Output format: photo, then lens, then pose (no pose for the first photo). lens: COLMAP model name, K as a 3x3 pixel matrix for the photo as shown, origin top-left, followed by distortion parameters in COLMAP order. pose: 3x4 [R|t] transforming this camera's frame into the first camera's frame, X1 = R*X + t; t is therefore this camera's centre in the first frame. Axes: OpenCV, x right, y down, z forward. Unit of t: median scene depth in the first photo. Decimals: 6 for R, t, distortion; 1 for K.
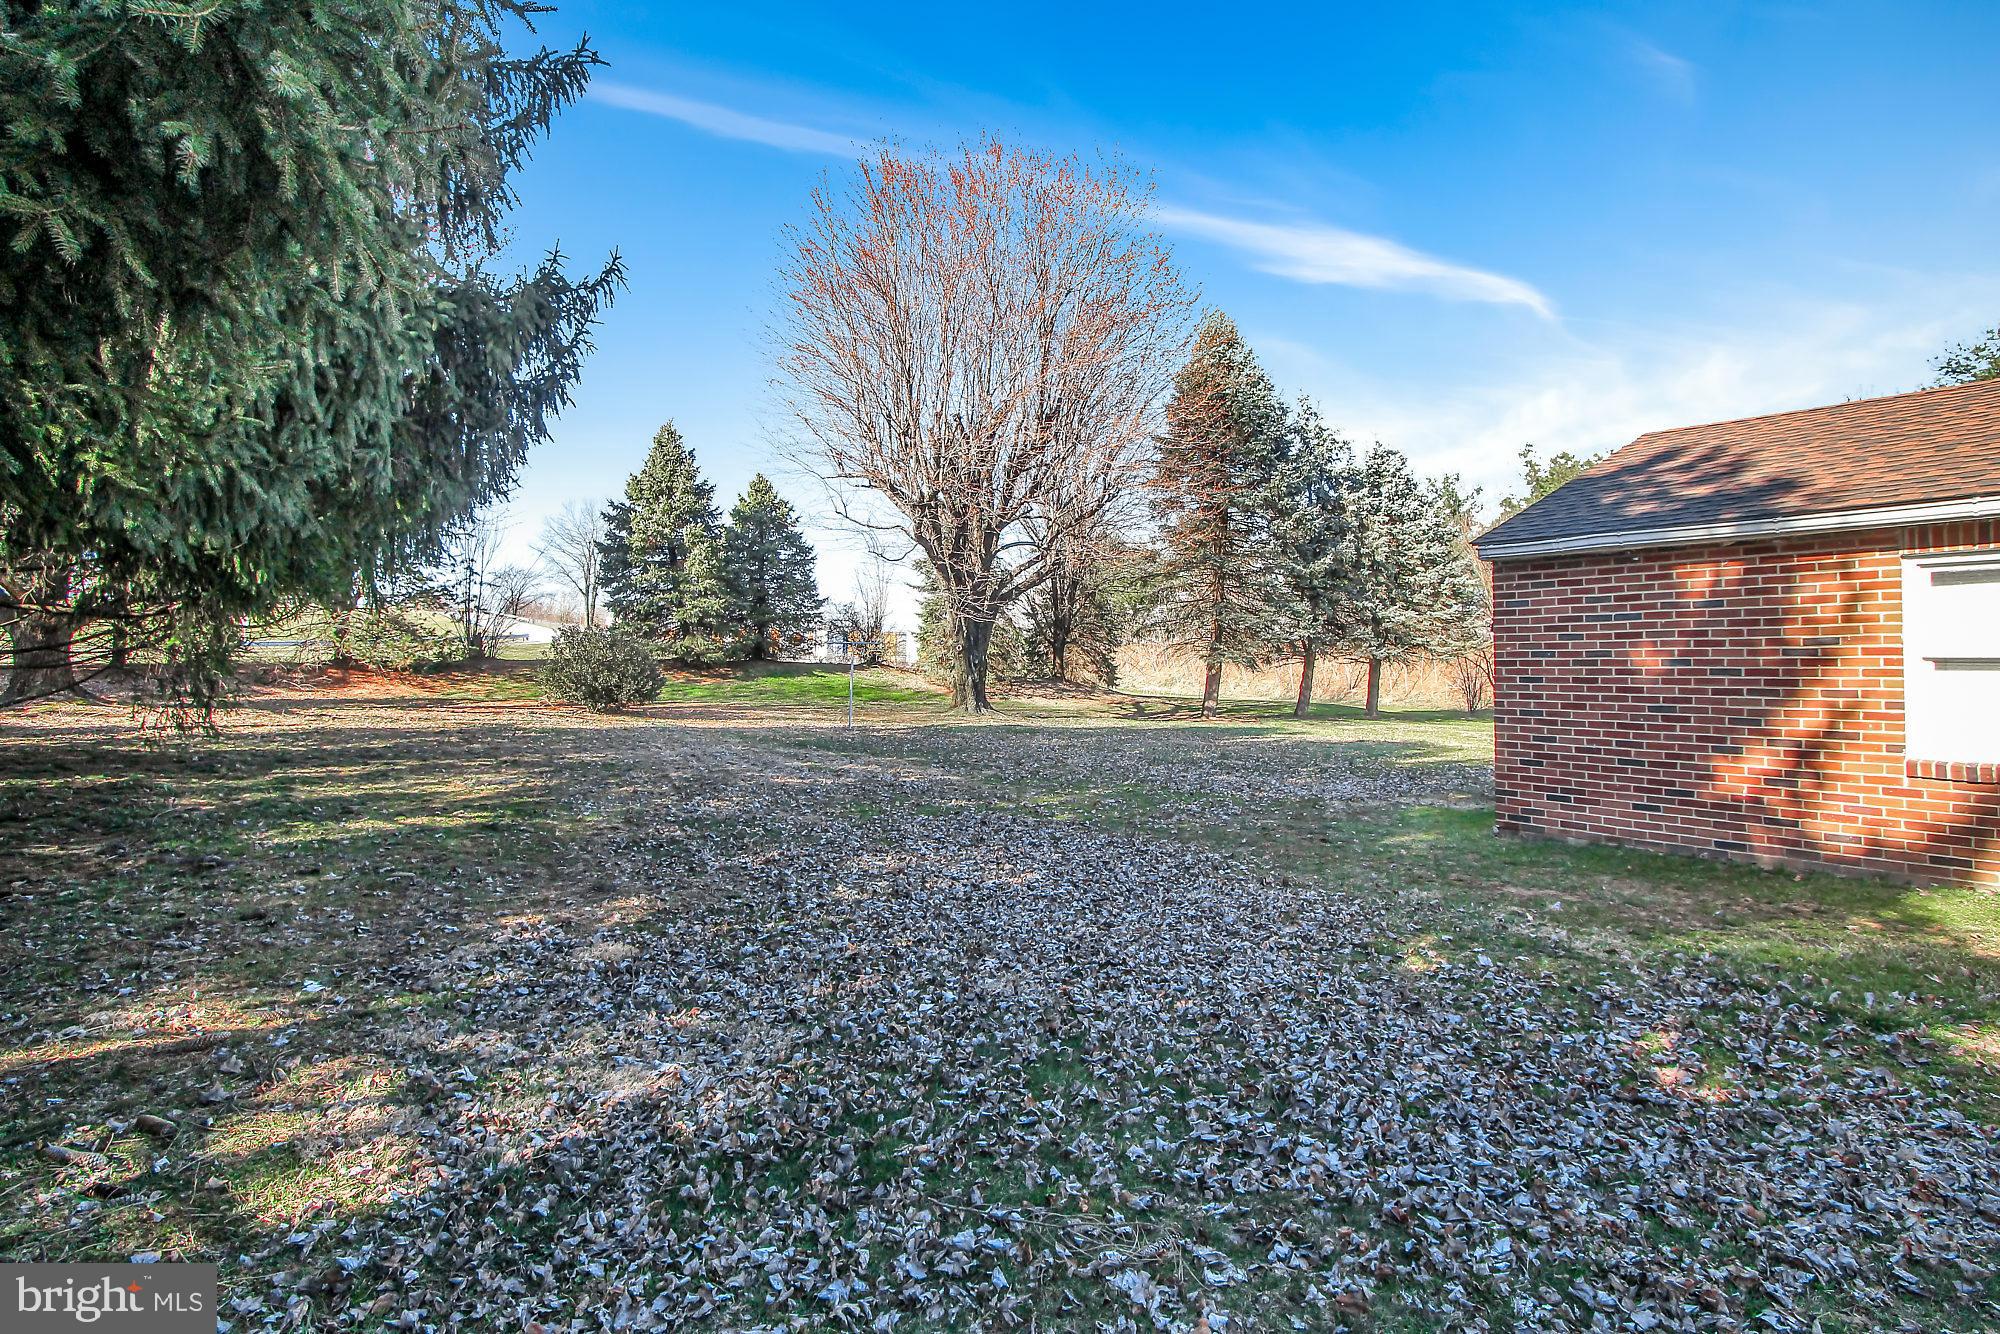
lens RADIAL K [[923.8, 0, 1000.0], [0, 923.8, 667.0], [0, 0, 1]] dist [0.001085, -0.000016]
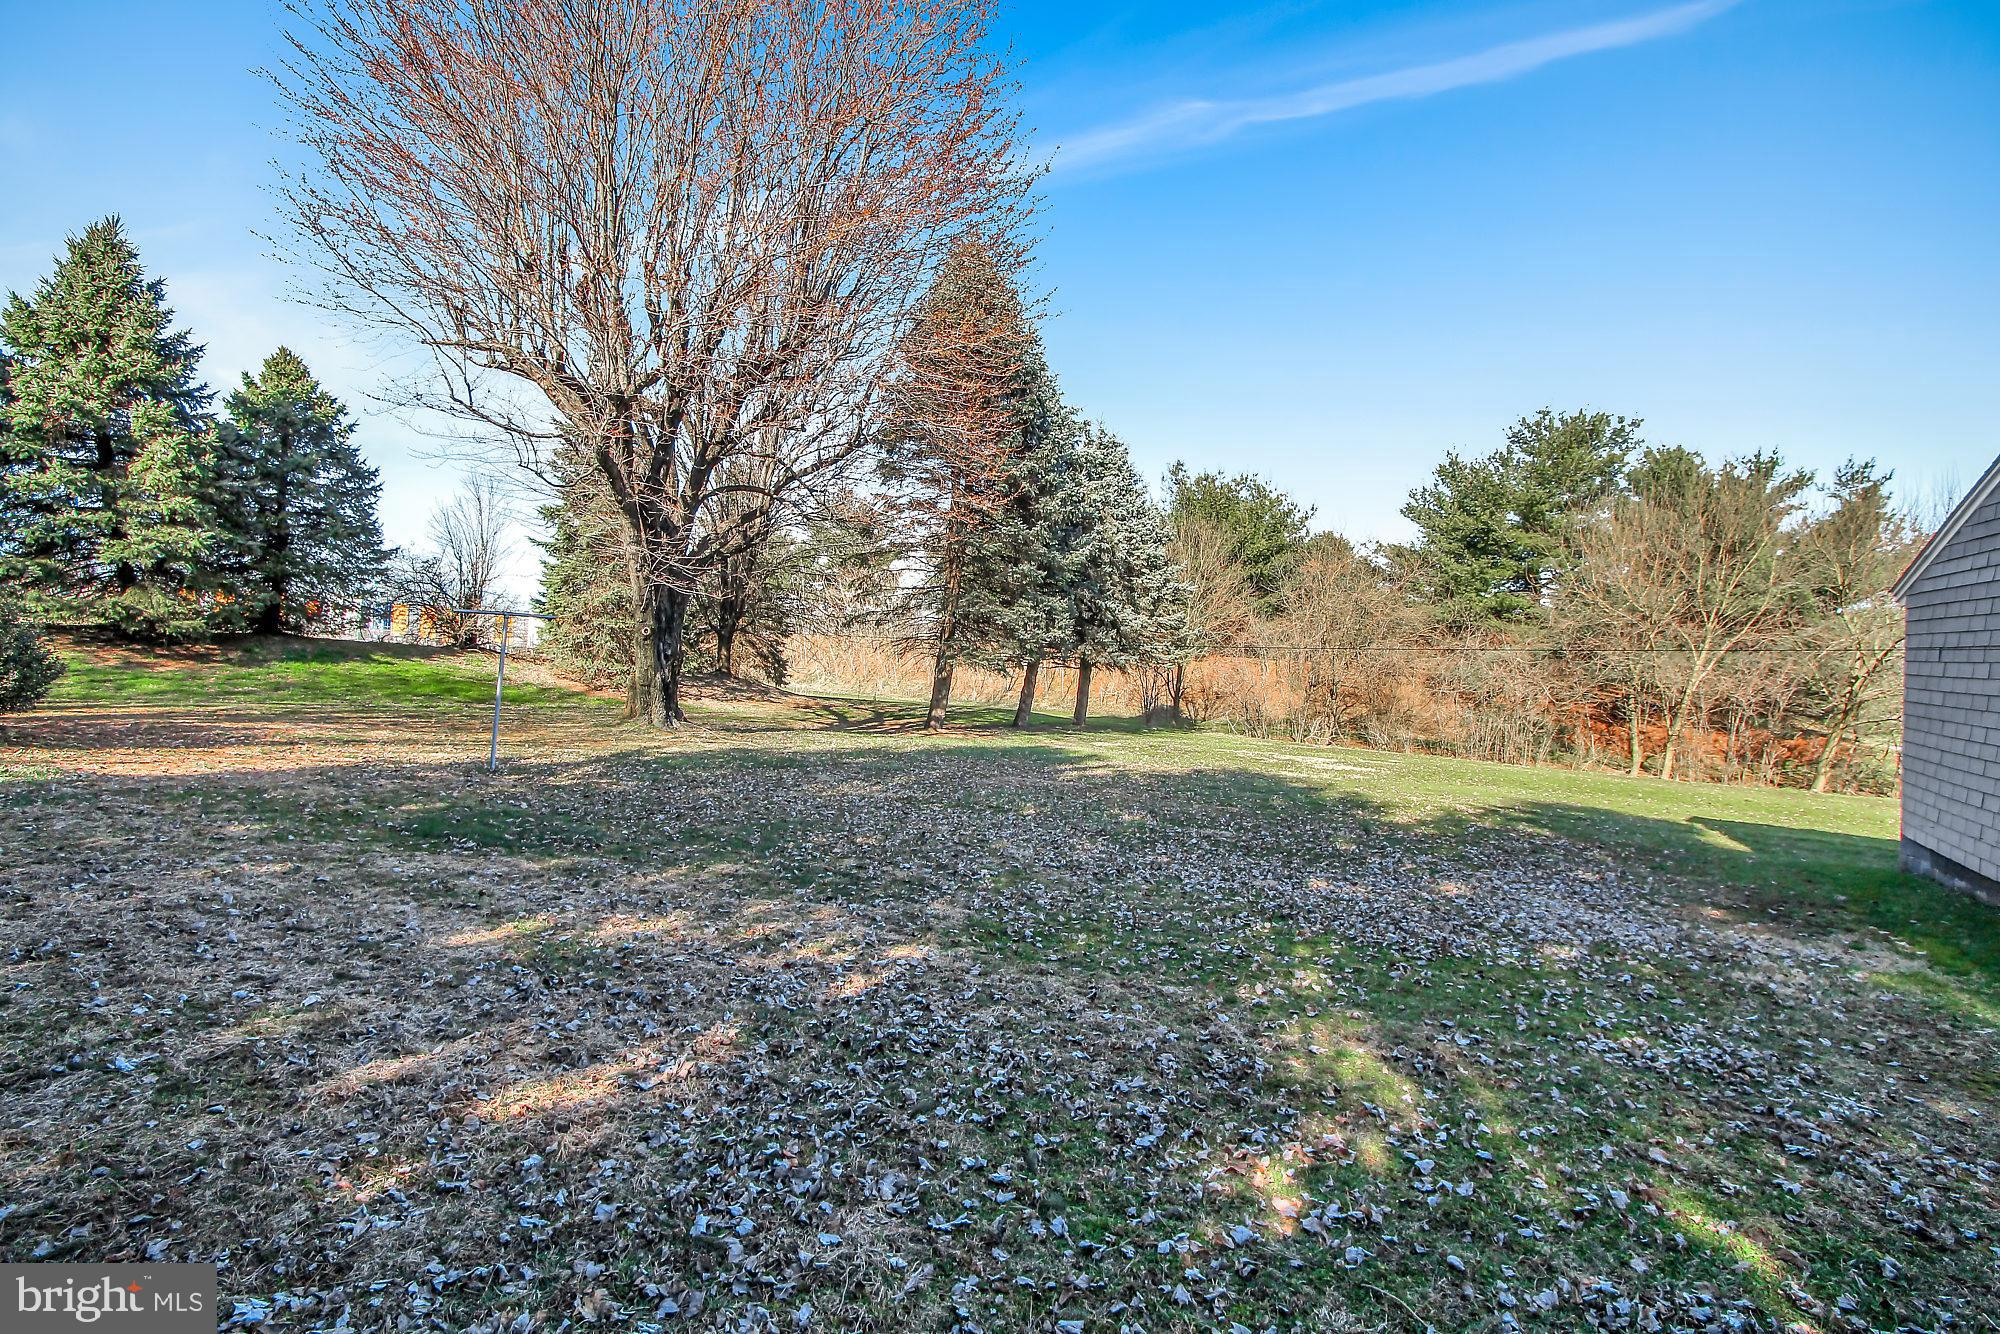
lens RADIAL K [[976.5, 0, 1035.9], [0, 976.5, 656.4], [0, 0, 1]] dist [-0.000350, -0.000029]
pose [[0.912778, 0.039006, 0.406588, -0.049565], [-0.036418, 0.999237, -0.014106, -0.001639], [-0.406828, -0.001932, 0.913503, 0.156732]]
